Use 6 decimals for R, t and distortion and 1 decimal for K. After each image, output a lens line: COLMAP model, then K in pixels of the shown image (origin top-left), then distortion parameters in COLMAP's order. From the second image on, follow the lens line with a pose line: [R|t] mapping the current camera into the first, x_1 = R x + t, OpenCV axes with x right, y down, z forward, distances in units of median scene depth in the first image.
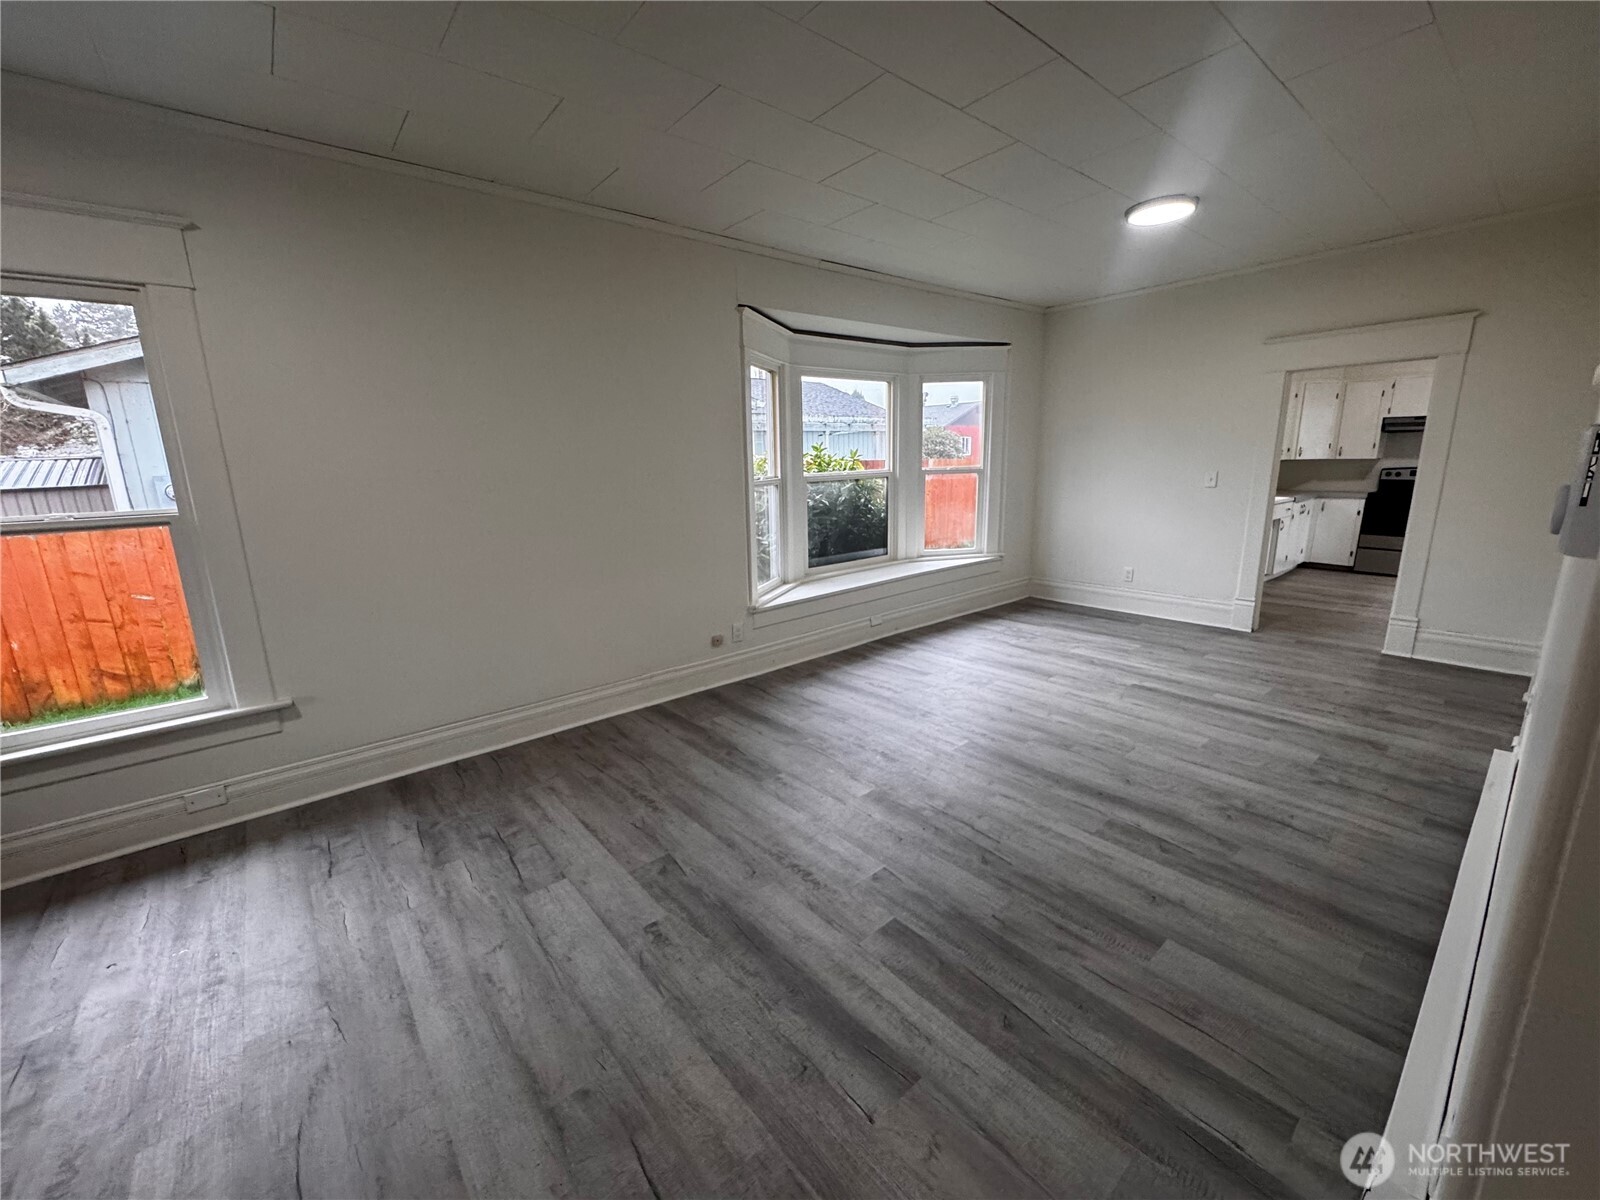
lens RADIAL K [[640.7, 0, 801.2], [0, 640.7, 597.6], [0, 0, 1]] dist [-0.003303, -0.000100]
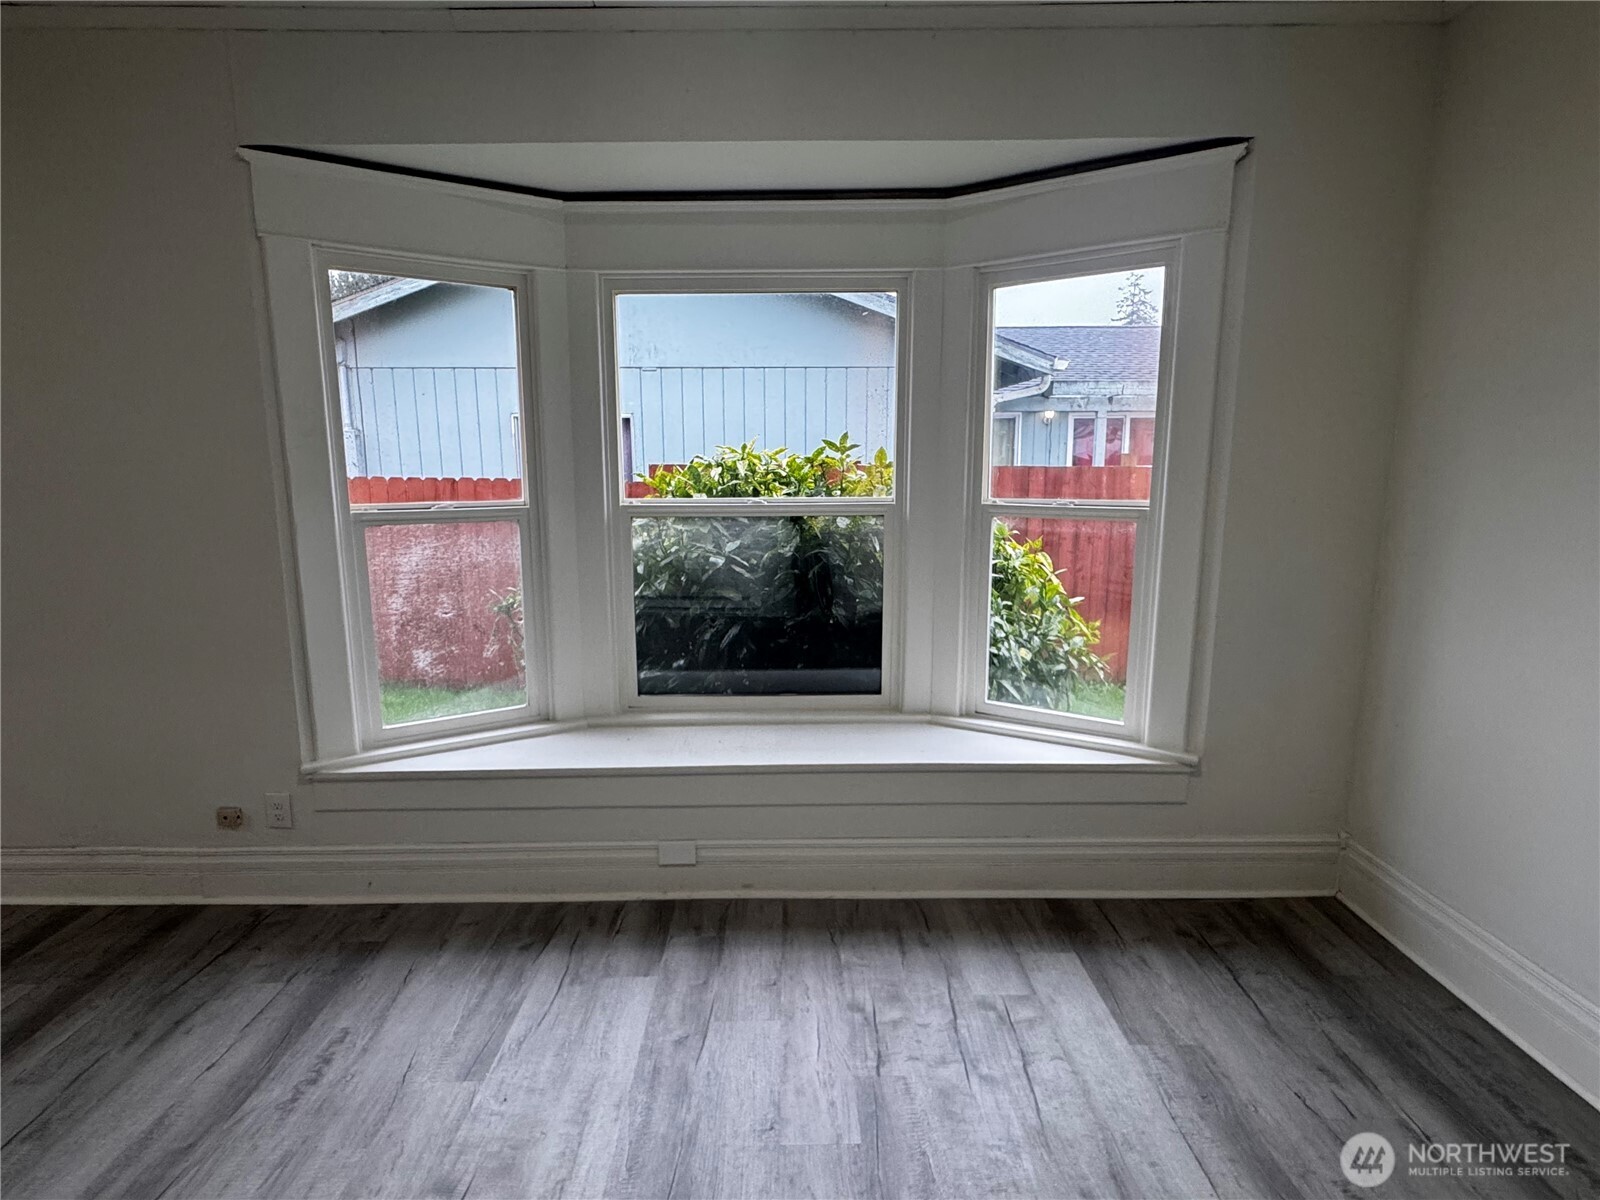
lens RADIAL K [[827.4, 0, 795.5], [0, 827.4, 601.4], [0, 0, 1]] dist [-0.000791, 0.000295]
pose [[0.771079, 0.133544, -0.622578, 0.897722], [-0.153796, 0.987870, 0.021420, -0.276690], [0.617887, 0.079234, 0.782264, 1.105271]]
